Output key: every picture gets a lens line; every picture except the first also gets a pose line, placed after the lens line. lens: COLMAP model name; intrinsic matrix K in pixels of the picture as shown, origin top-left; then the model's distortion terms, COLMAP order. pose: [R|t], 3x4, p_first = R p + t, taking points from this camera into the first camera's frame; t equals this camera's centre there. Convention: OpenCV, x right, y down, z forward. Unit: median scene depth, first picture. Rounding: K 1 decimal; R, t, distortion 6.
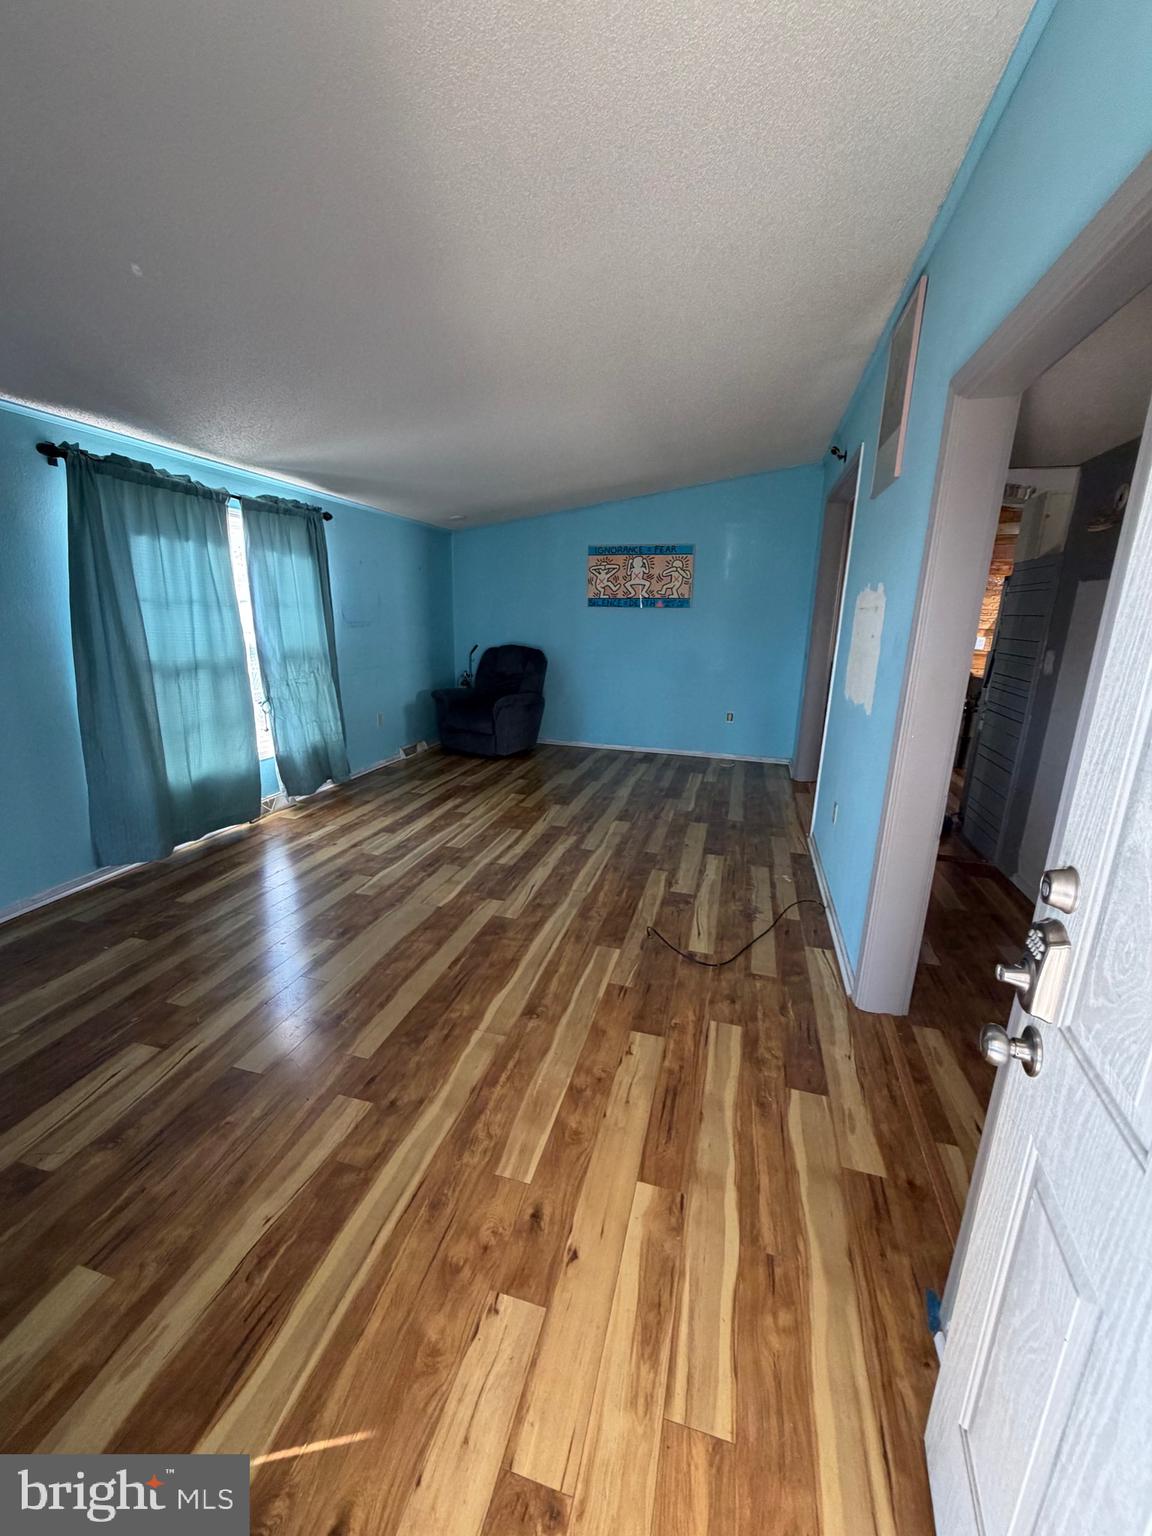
lens RADIAL K [[609.1, 0, 580.1], [0, 609.1, 768.1], [0, 0, 1]] dist [-0.002135, -0.000095]
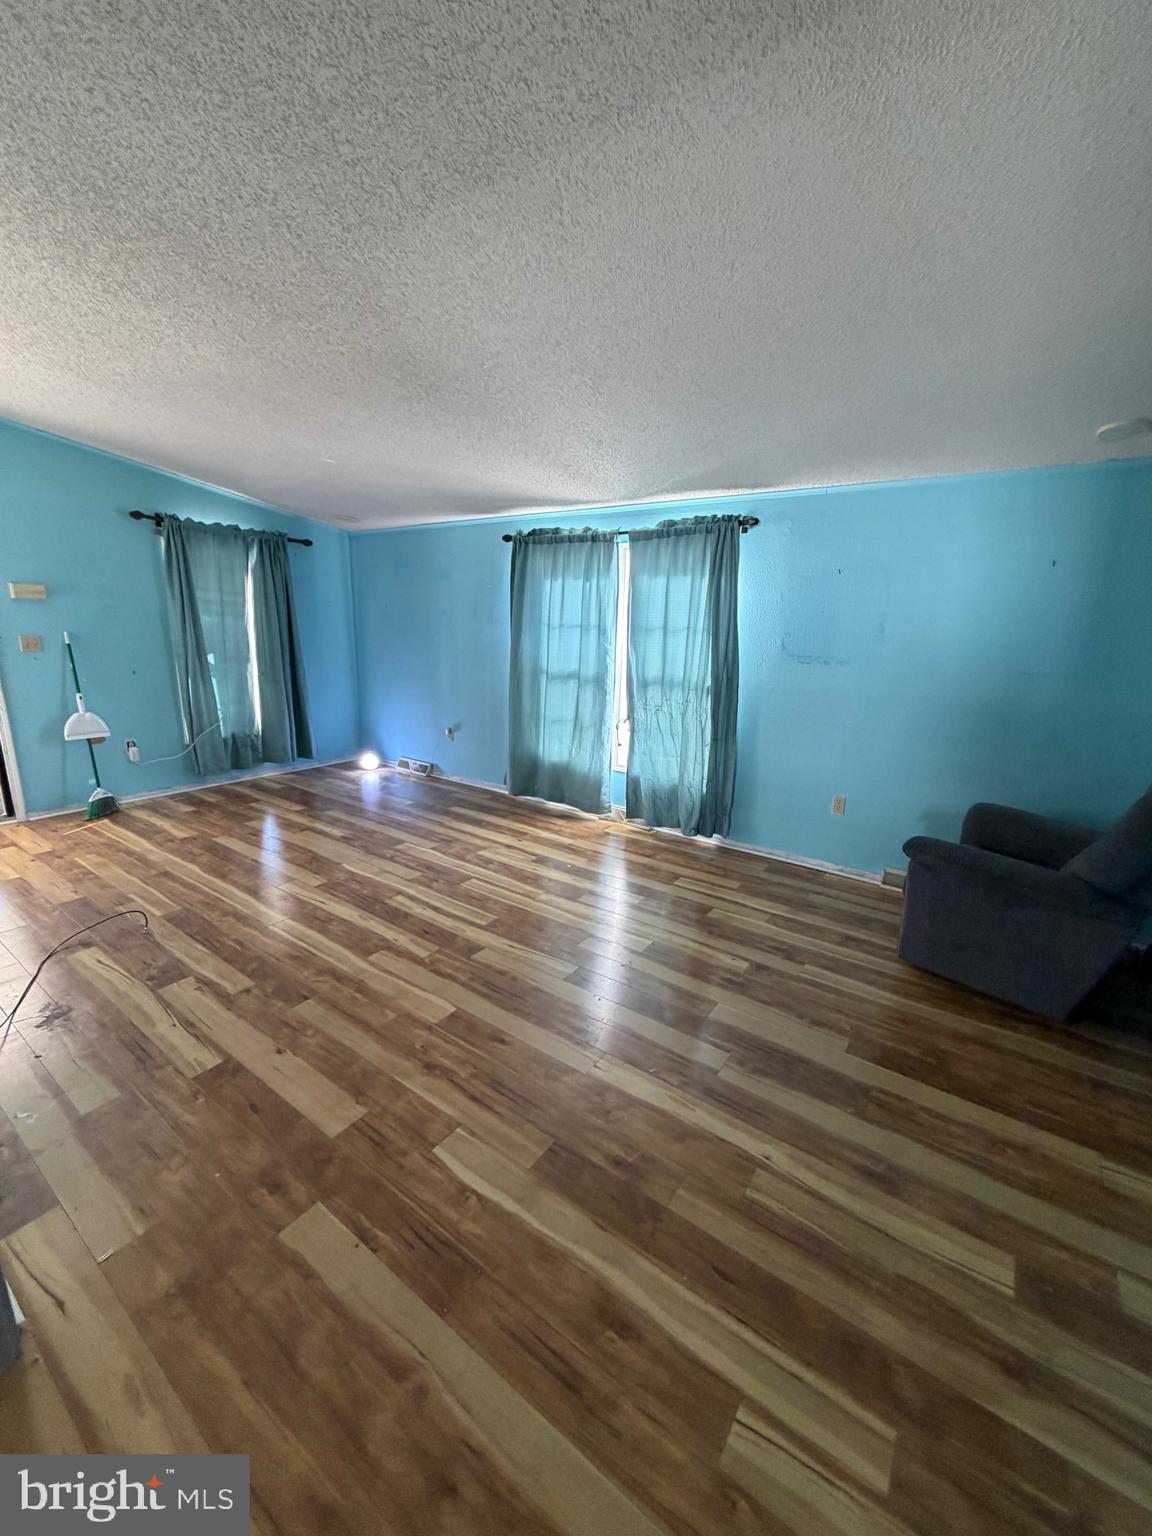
lens RADIAL K [[609.1, 0, 580.7], [0, 609.1, 772.0], [0, 0, 1]] dist [-0.002135, -0.000095]
pose [[-0.342996, 0.190723, -0.919771, 0.582428], [-0.270217, 0.917747, 0.291071, -0.359708], [0.899631, 0.348374, -0.263247, 1.421199]]
